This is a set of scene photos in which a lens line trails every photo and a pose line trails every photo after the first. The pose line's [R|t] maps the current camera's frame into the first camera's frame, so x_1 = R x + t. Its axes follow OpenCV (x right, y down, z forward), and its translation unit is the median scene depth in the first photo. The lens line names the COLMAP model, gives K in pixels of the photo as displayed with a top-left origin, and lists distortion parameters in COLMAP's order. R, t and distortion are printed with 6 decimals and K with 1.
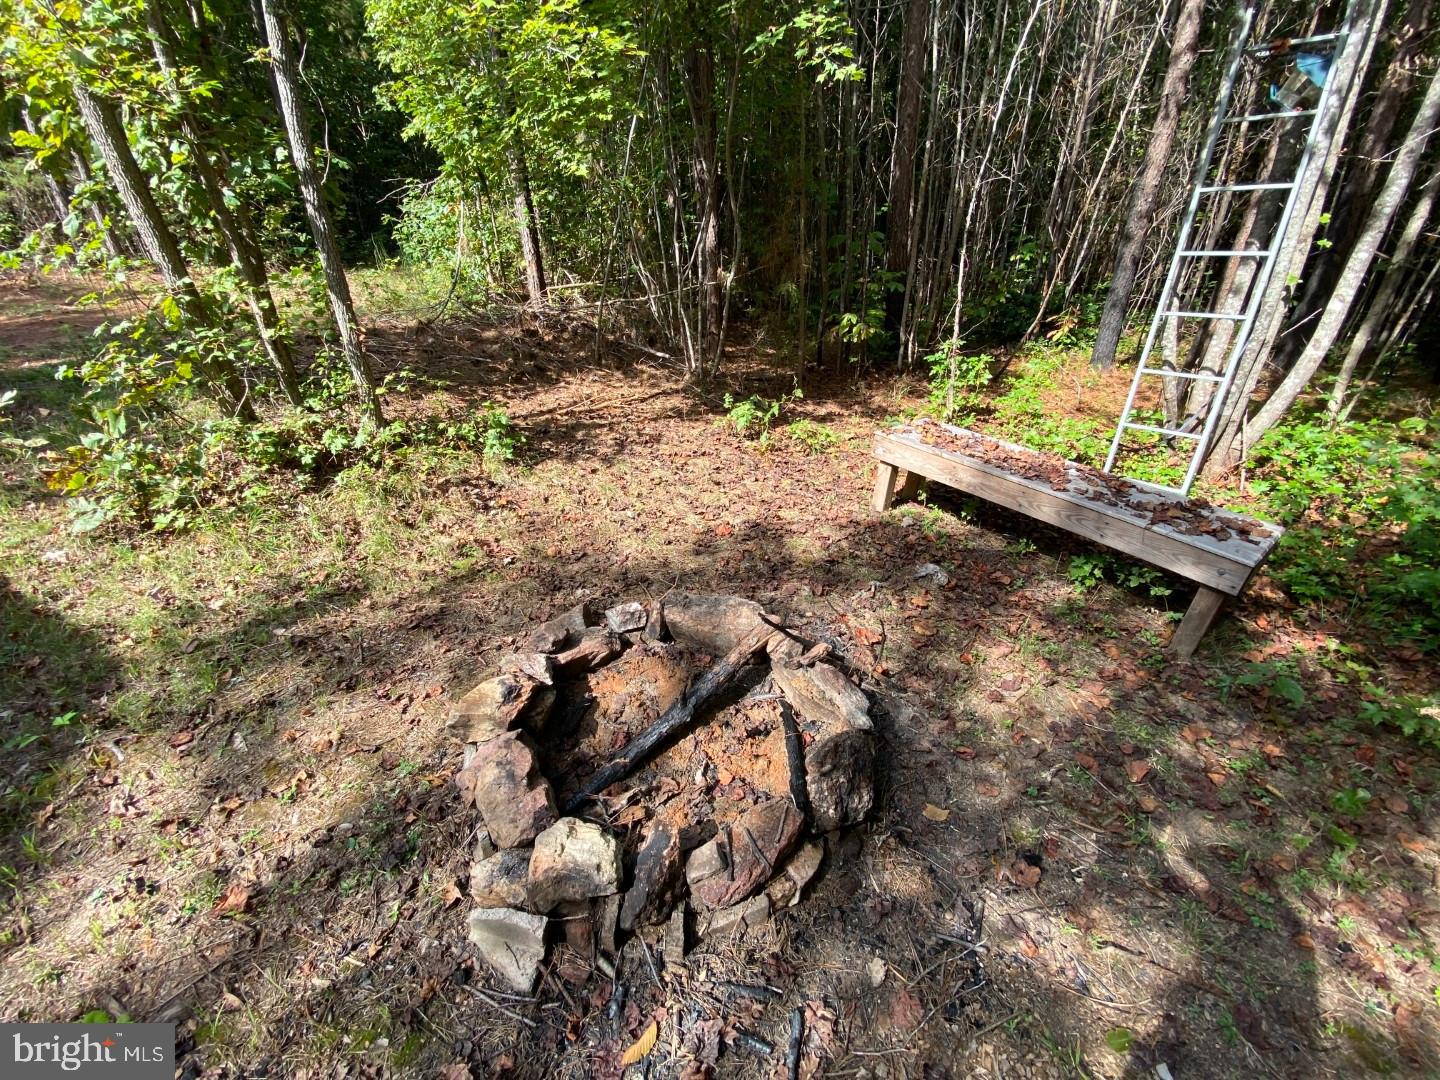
lens RADIAL K [[570.3, 0, 717.1], [0, 570.3, 546.9], [0, 0, 1]] dist [0.000330, -0.012780]
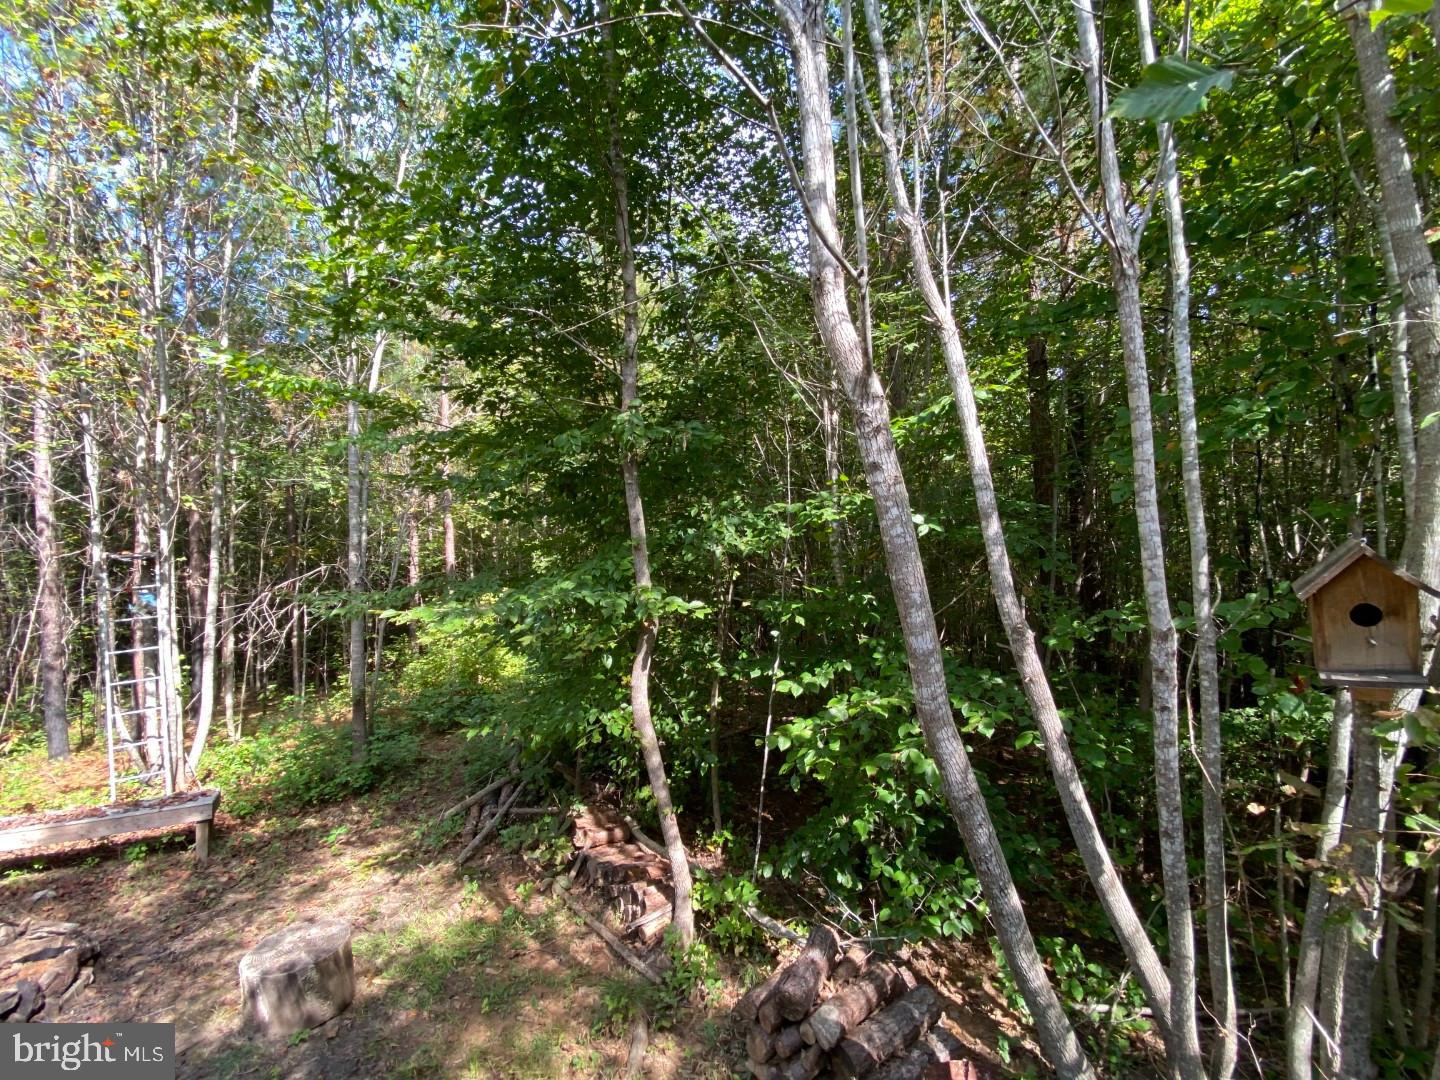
lens RADIAL K [[583.0, 0, 720.3], [0, 583.0, 544.4], [0, 0, 1]] dist [0.007729, -0.015291]
pose [[0.079483, 0.043847, 0.995871, -0.878343], [0.533593, 0.841982, -0.079658, 0.292340], [-0.841998, 0.537721, 0.043527, -0.965857]]
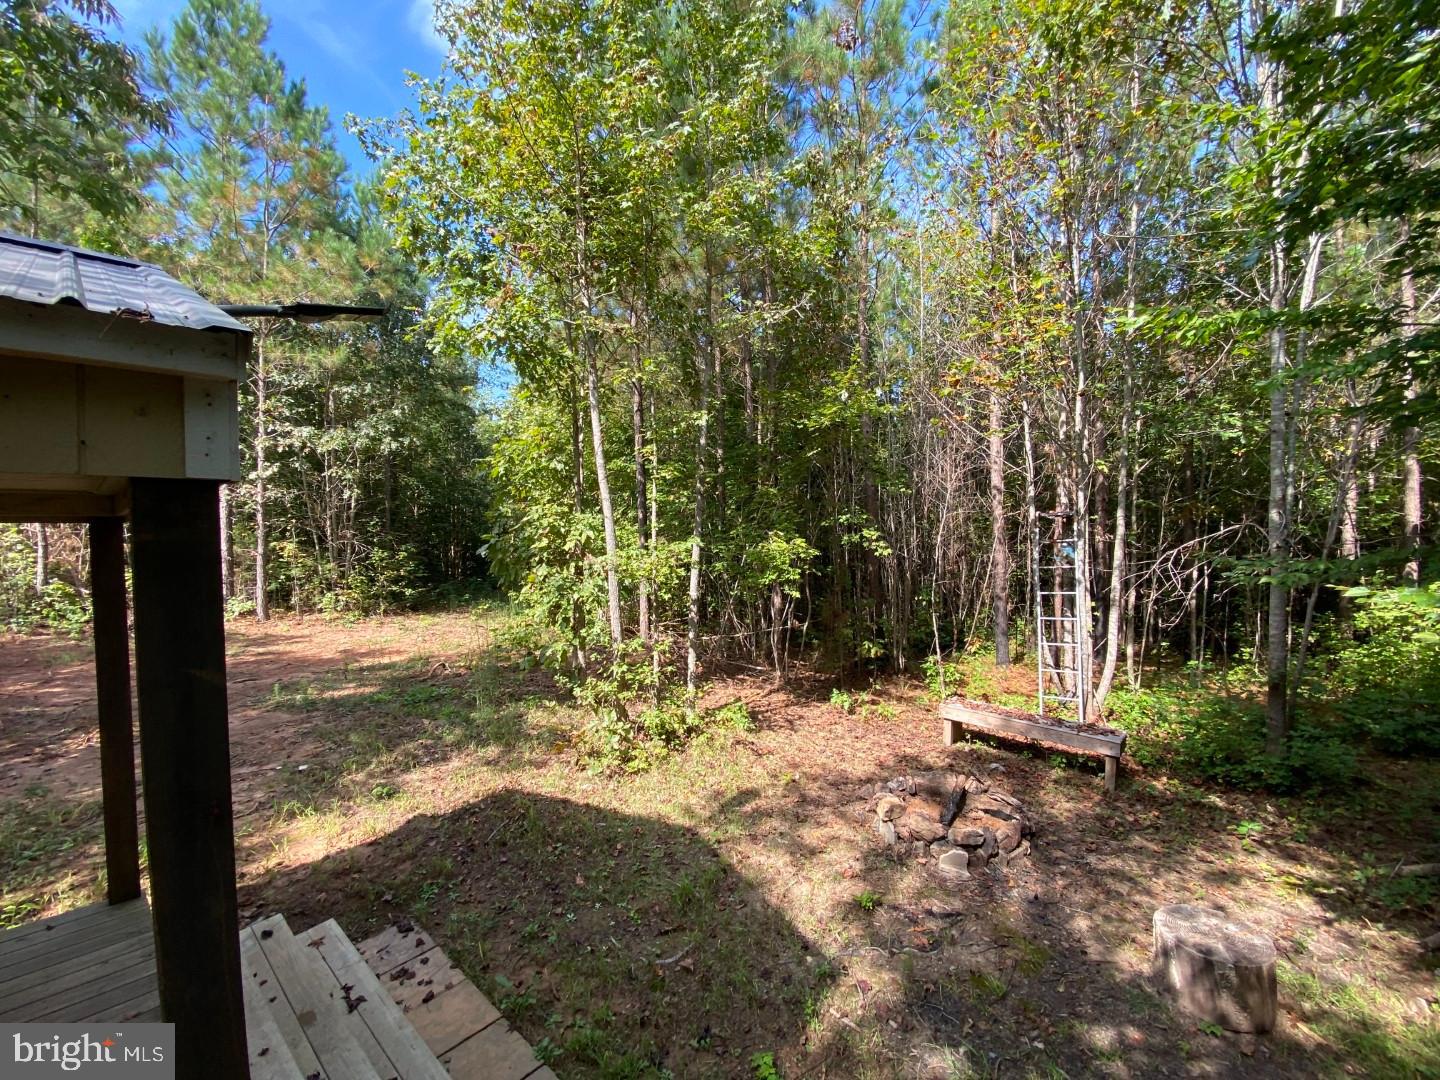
lens RADIAL K [[583.0, 0, 720.3], [0, 583.0, 544.4], [0, 0, 1]] dist [0.007729, -0.015291]
pose [[0.980849, 0.008384, 0.194588, -0.880643], [0.089300, 0.868518, -0.487546, 0.243124], [-0.173091, 0.495586, 0.851137, -0.899454]]
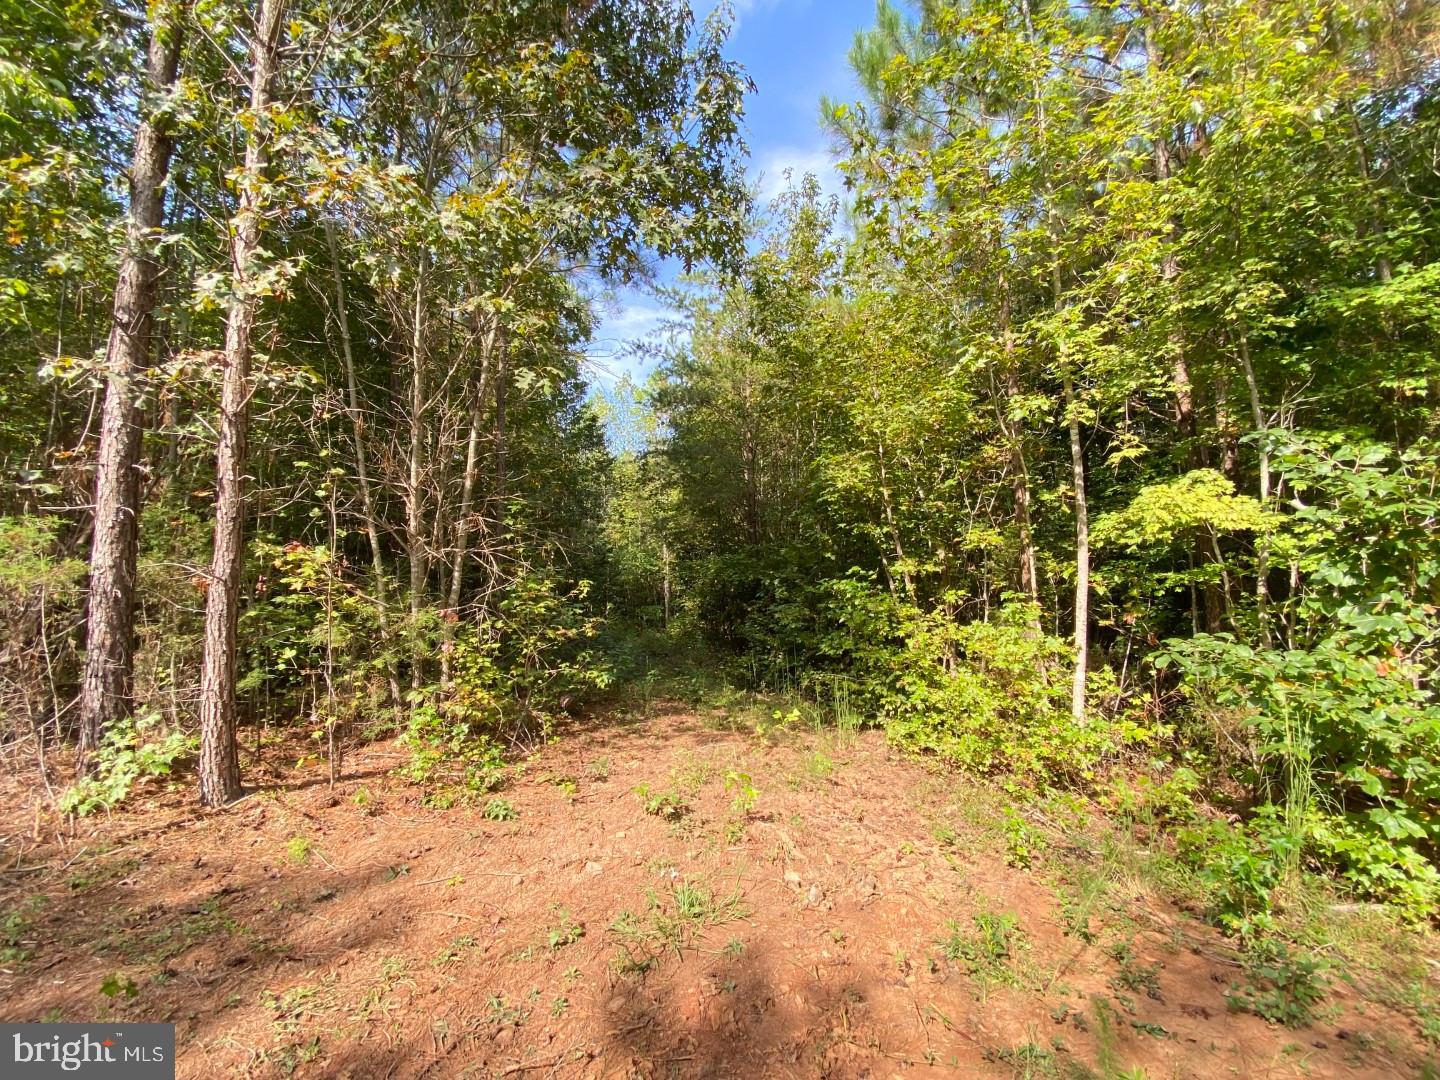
lens RADIAL K [[581.6, 0, 717.4], [0, 581.6, 540.7], [0, 0, 1]] dist [0.034930, -0.028202]
pose [[0.974925, 0.018134, 0.221793, -2.273541], [0.110852, 0.824638, -0.554693, -1.027491], [-0.192958, 0.565370, 0.801950, 1.522485]]
